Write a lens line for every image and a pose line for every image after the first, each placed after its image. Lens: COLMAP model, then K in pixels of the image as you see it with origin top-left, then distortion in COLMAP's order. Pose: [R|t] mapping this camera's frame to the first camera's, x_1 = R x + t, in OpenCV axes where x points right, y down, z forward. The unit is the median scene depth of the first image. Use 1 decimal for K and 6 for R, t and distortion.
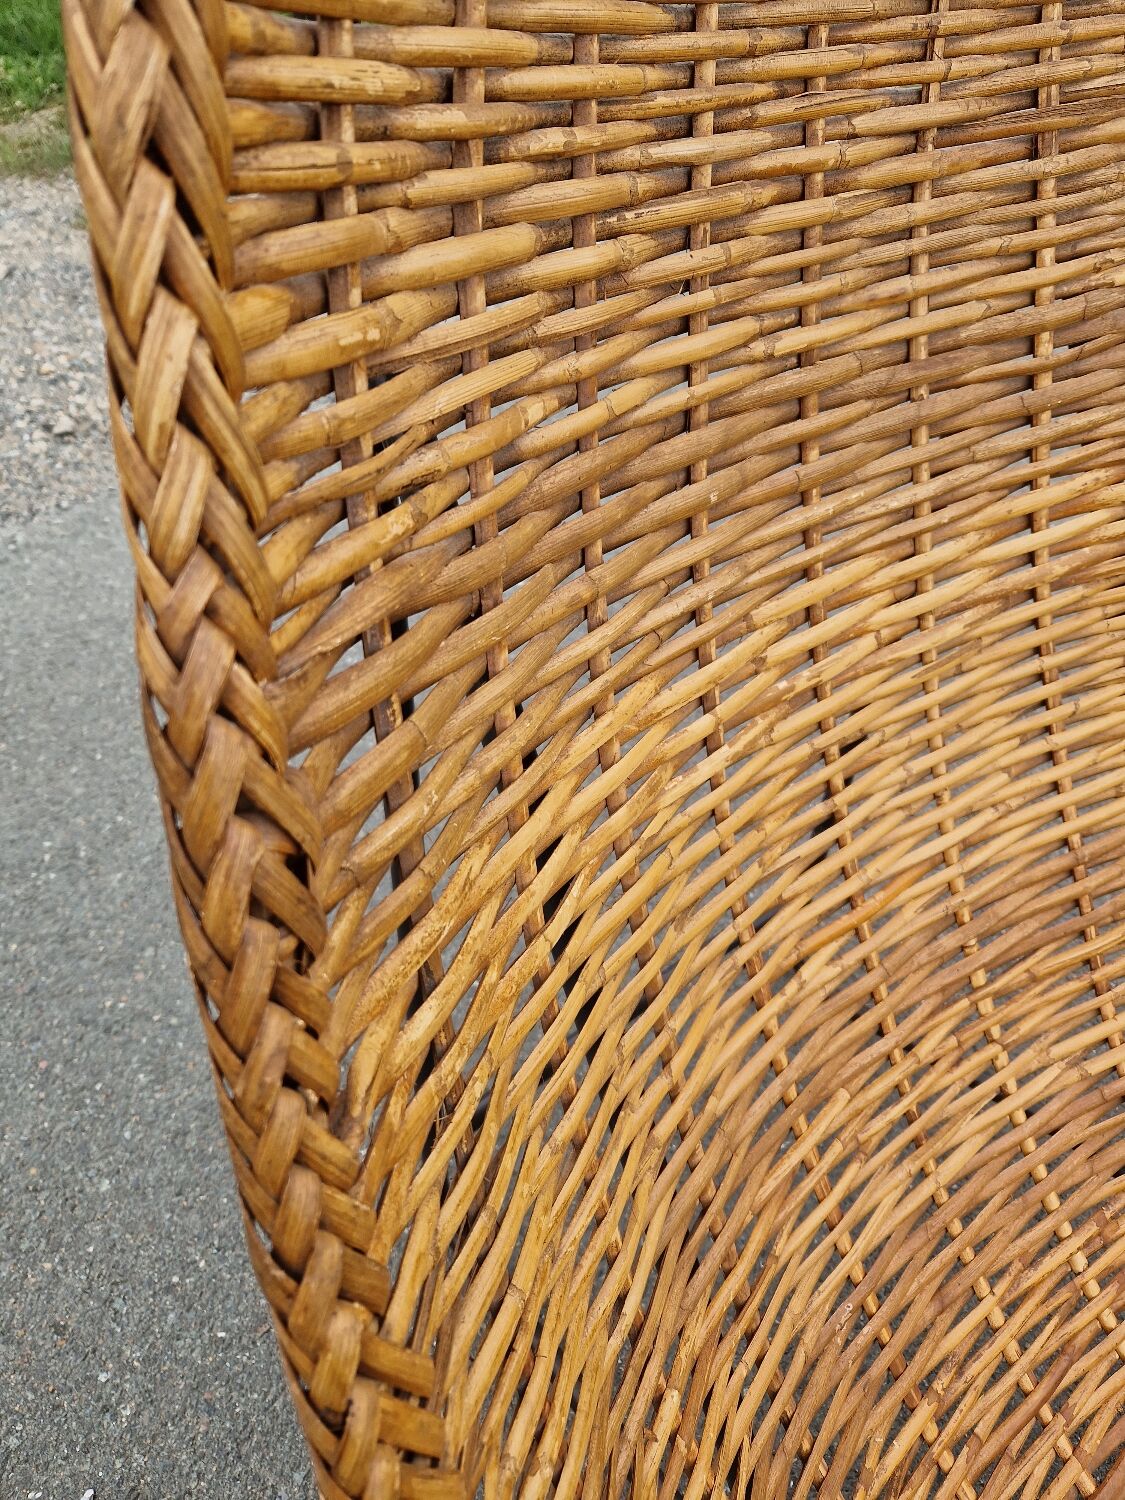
lens RADIAL K [[1025.9, 0, 563.3], [0, 1025.9, 739.8], [0, 0, 1]] dist [0.078936, -0.072616]
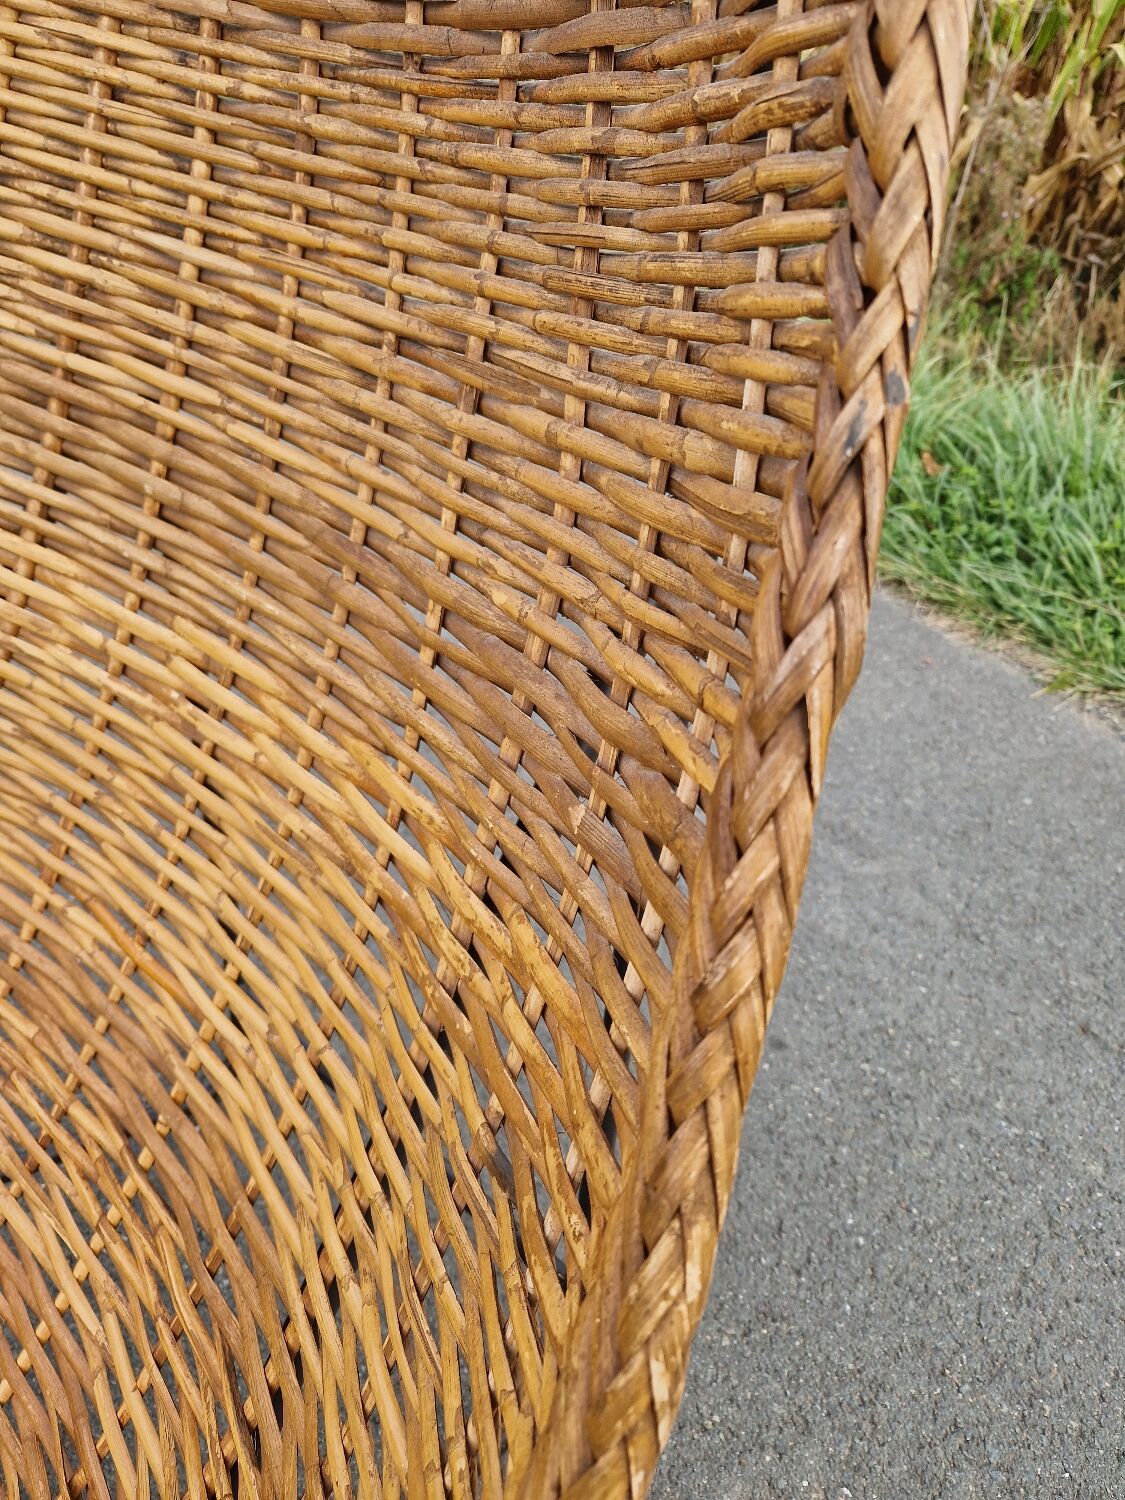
lens RADIAL K [[1025.9, 0, 563.3], [0, 1025.9, 739.8], [0, 0, 1]] dist [0.078936, -0.072616]
pose [[0.183431, 0.518313, -0.835288, 1.527270], [-0.708117, 0.659042, 0.253445, -0.739024], [0.681853, 0.544991, 0.487914, 0.883874]]
